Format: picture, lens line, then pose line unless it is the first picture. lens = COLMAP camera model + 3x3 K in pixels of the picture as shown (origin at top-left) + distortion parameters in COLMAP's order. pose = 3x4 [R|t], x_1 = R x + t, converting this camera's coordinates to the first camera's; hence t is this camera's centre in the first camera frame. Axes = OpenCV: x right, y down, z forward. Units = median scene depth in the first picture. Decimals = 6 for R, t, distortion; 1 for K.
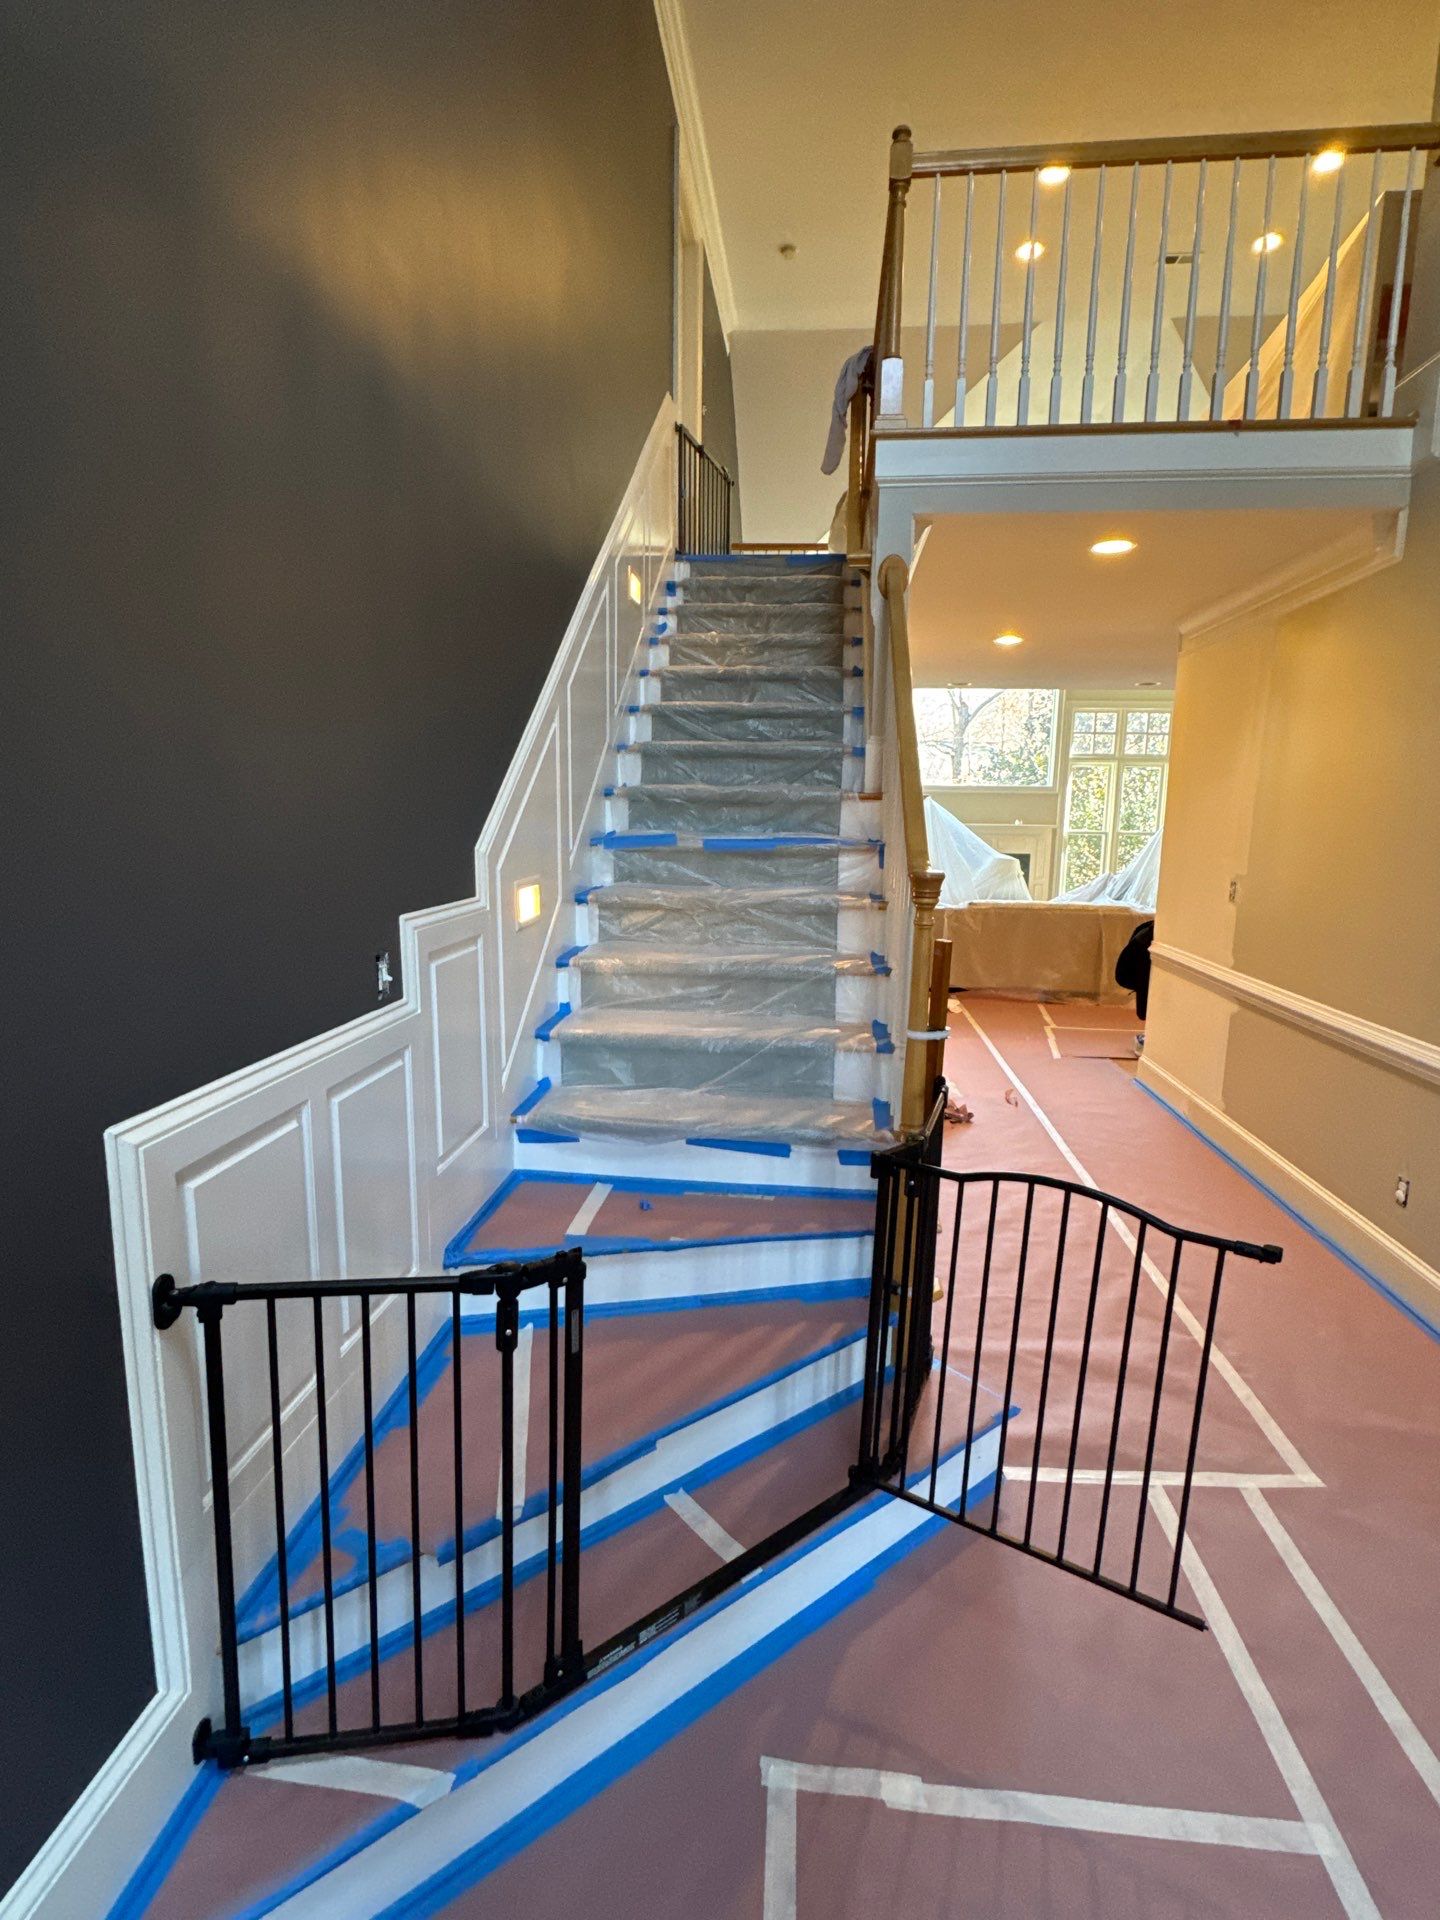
lens RADIAL K [[928.8, 0, 720.9], [0, 928.8, 954.3], [0, 0, 1]] dist [-0.004421, 0.000003]
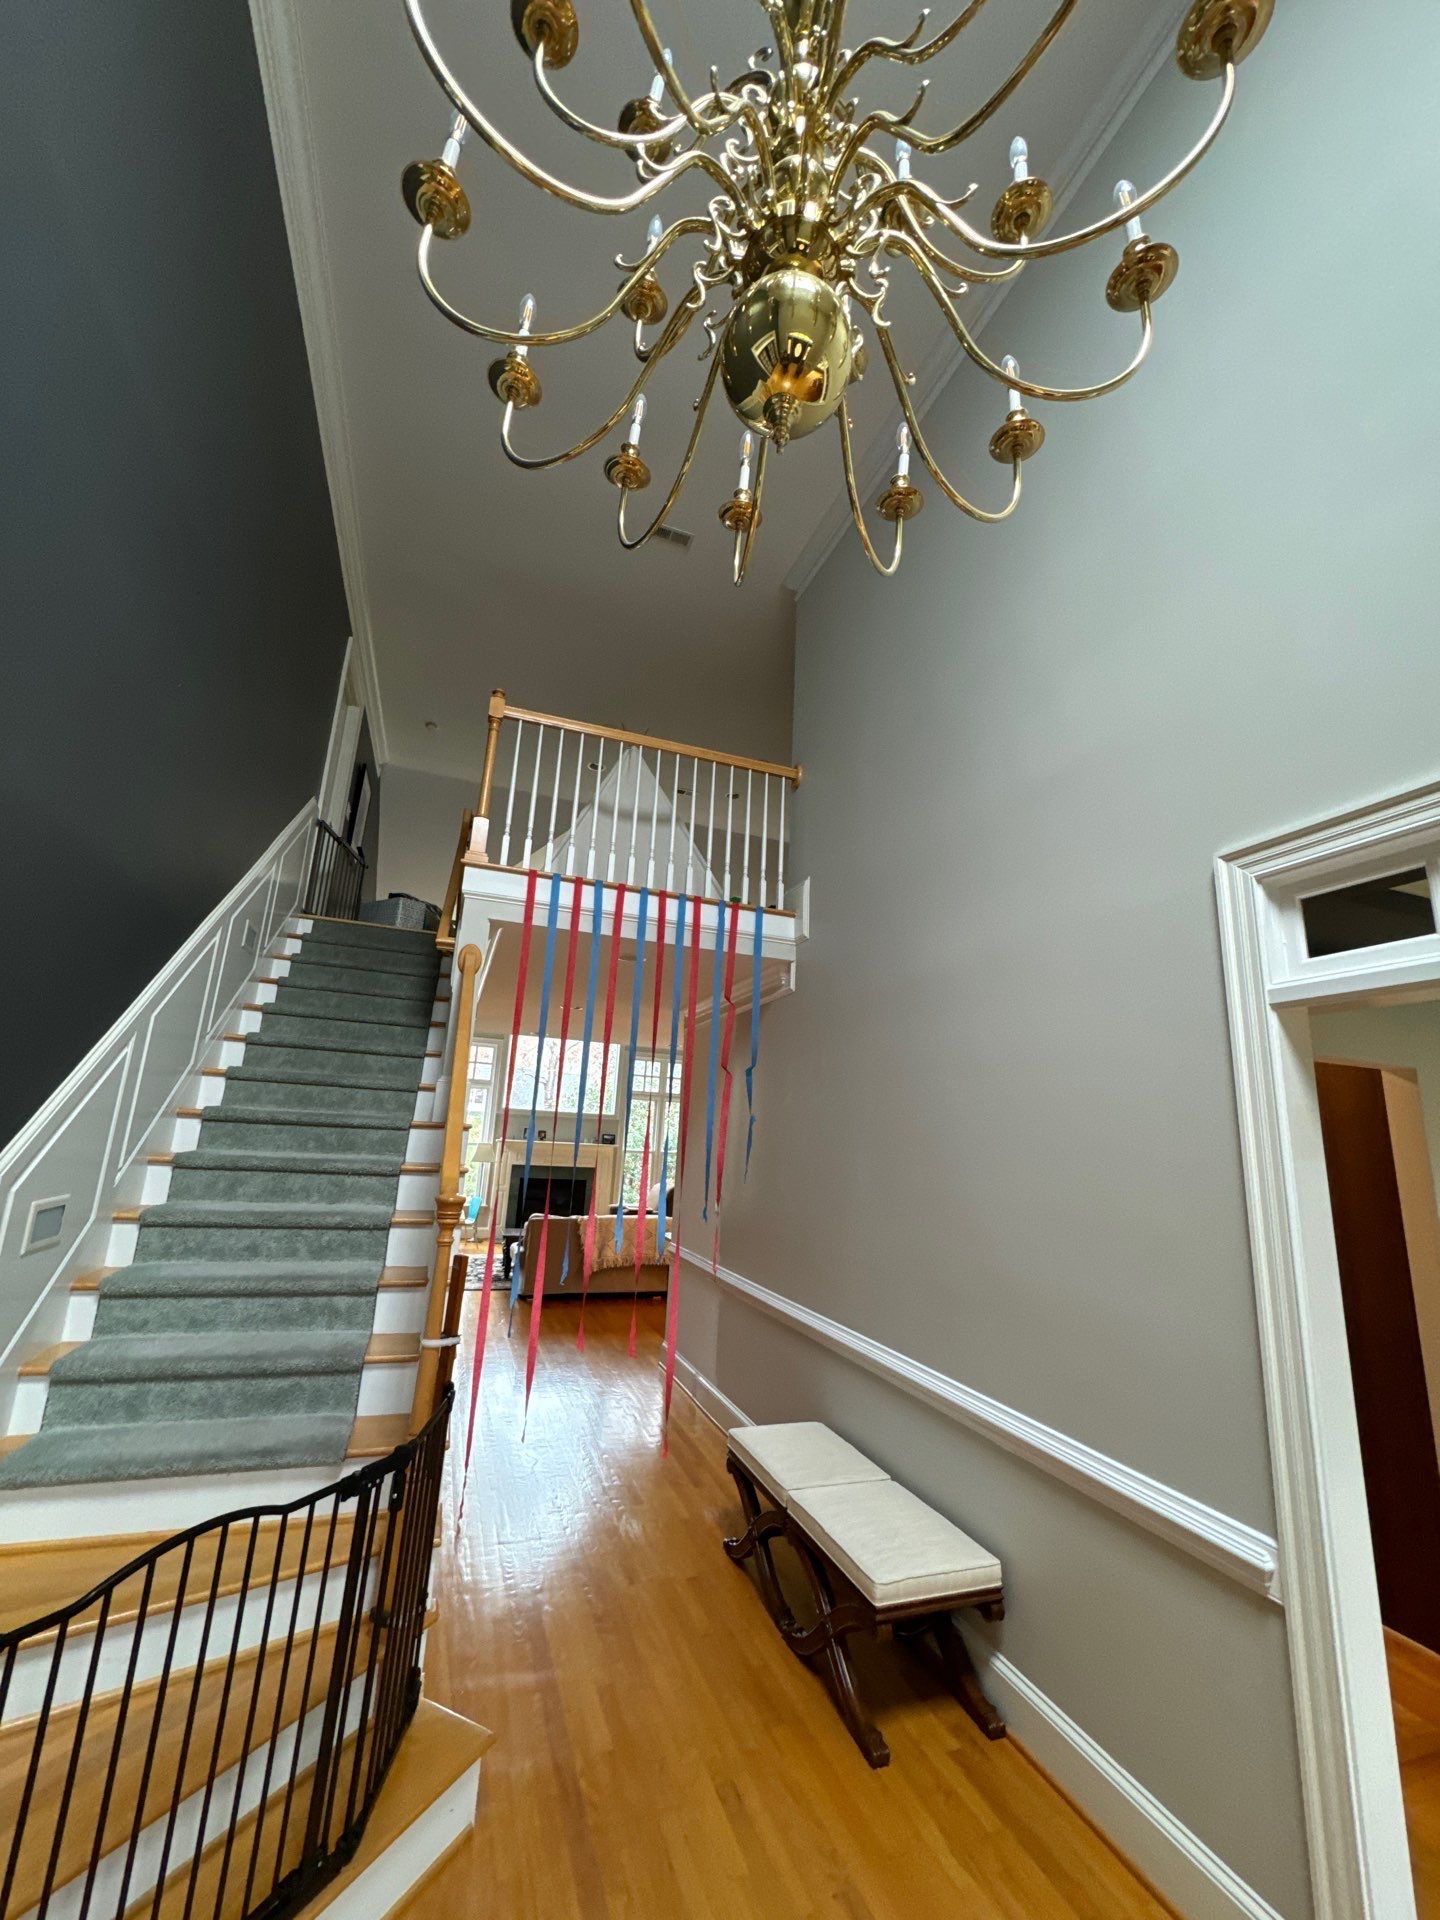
lens RADIAL K [[762.6, 0, 723.4], [0, 762.6, 959.5], [0, 0, 1]] dist [-0.003541, -0.000029]
pose [[0.899452, 0.130004, 0.417234, 0.114313], [0.028151, 0.935510, -0.352177, -0.022045], [-0.436111, 0.328512, 0.837787, -0.151964]]
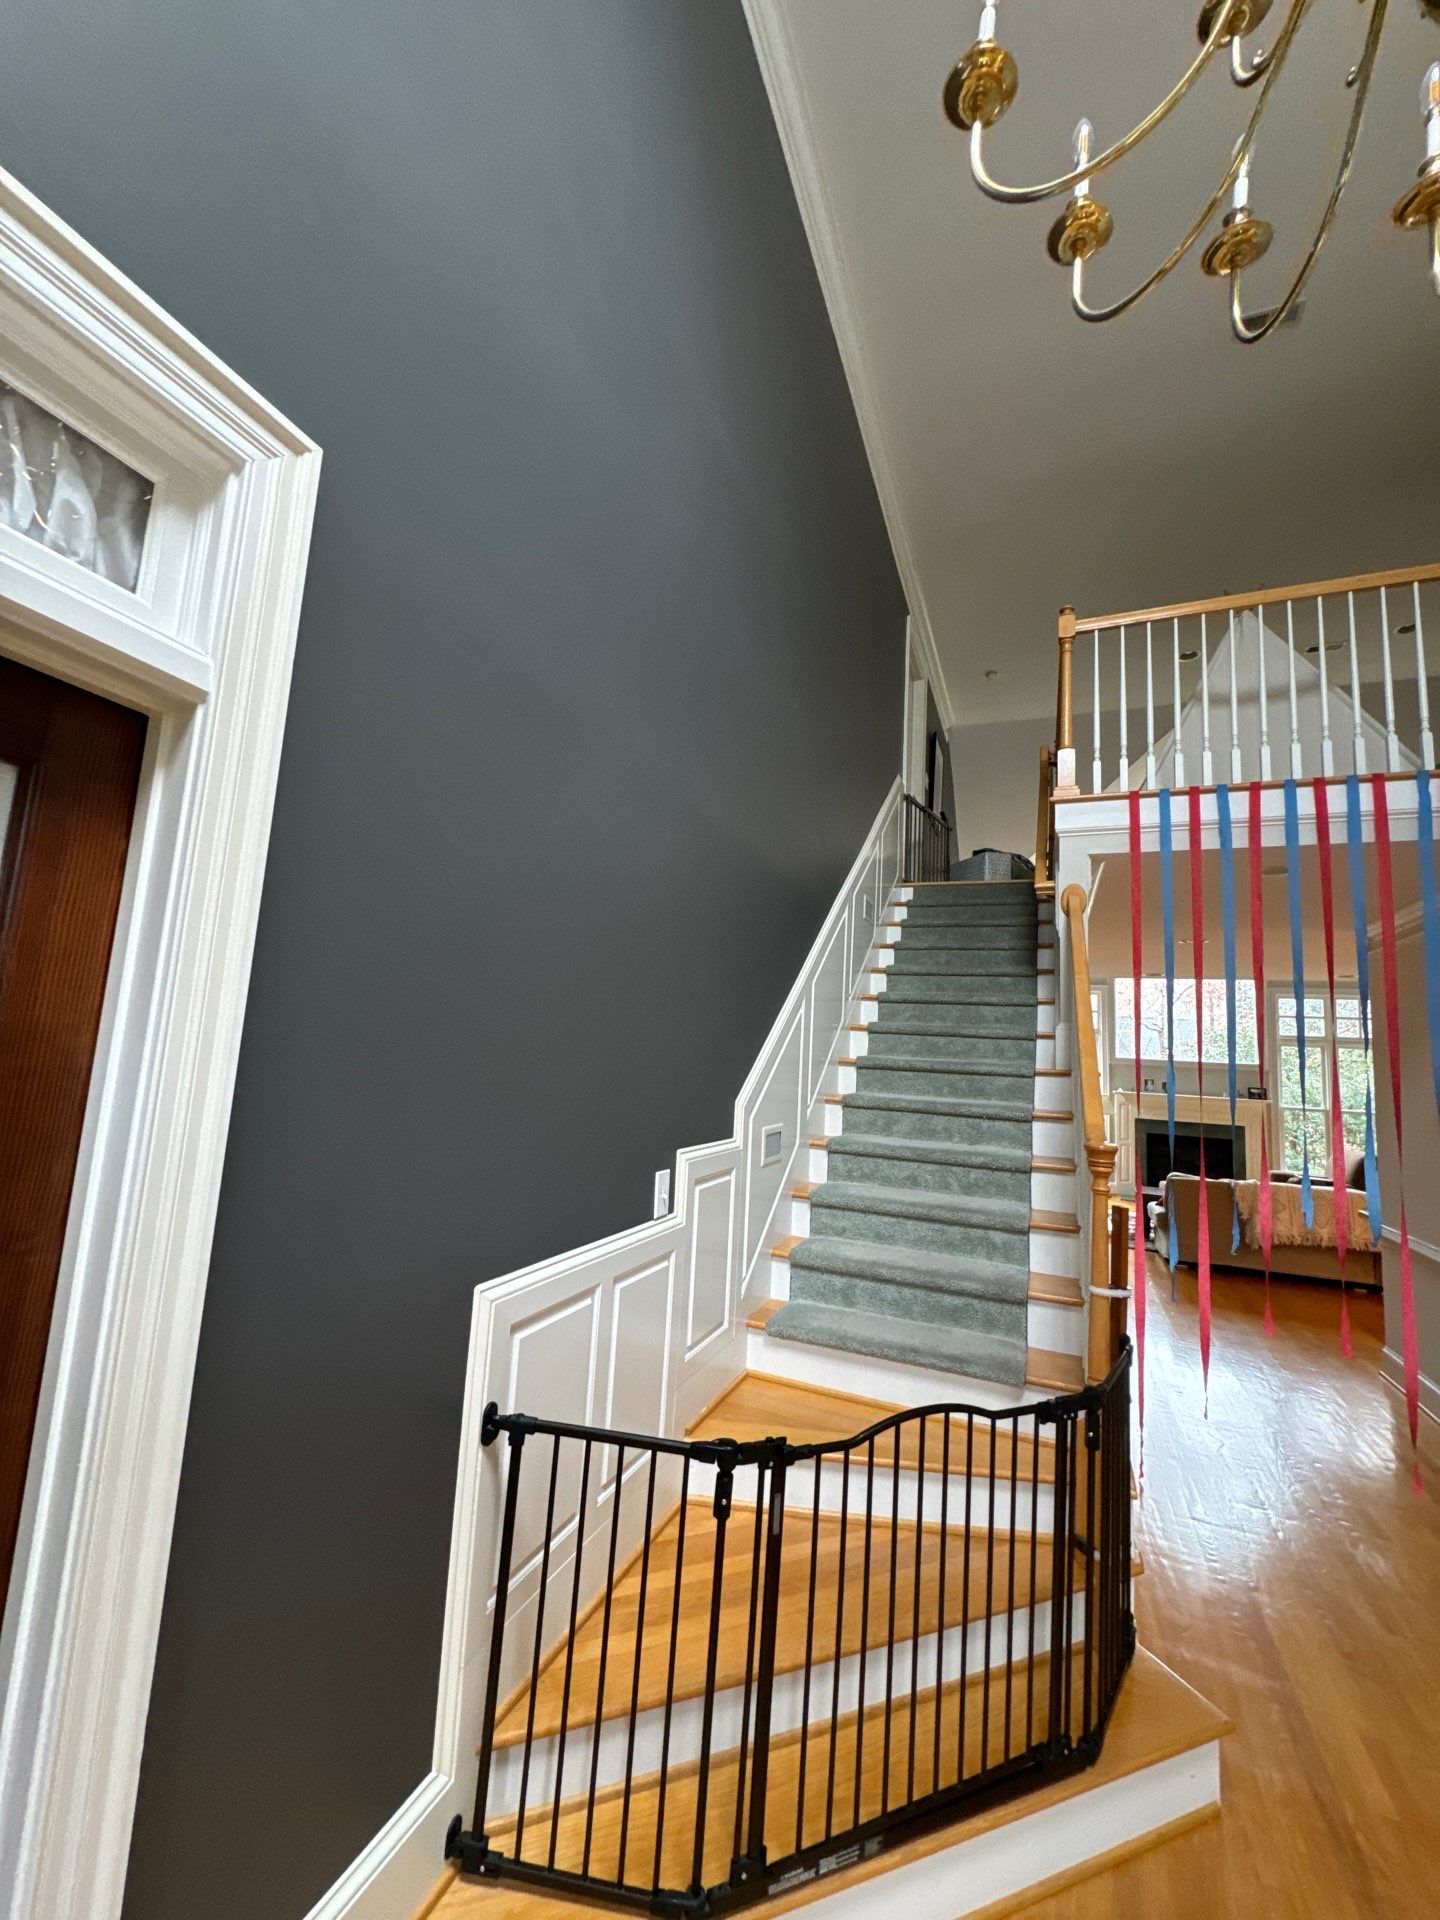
lens RADIAL K [[763.7, 0, 720.0], [0, 763.7, 960.0], [0, 0, 1]] dist [-0.001881, 0.000030]
pose [[0.957014, 0.002797, -0.290028, 0.053564], [-0.085097, 0.958654, -0.271553, -0.011265], [0.277277, 0.284560, 0.917683, -0.131126]]
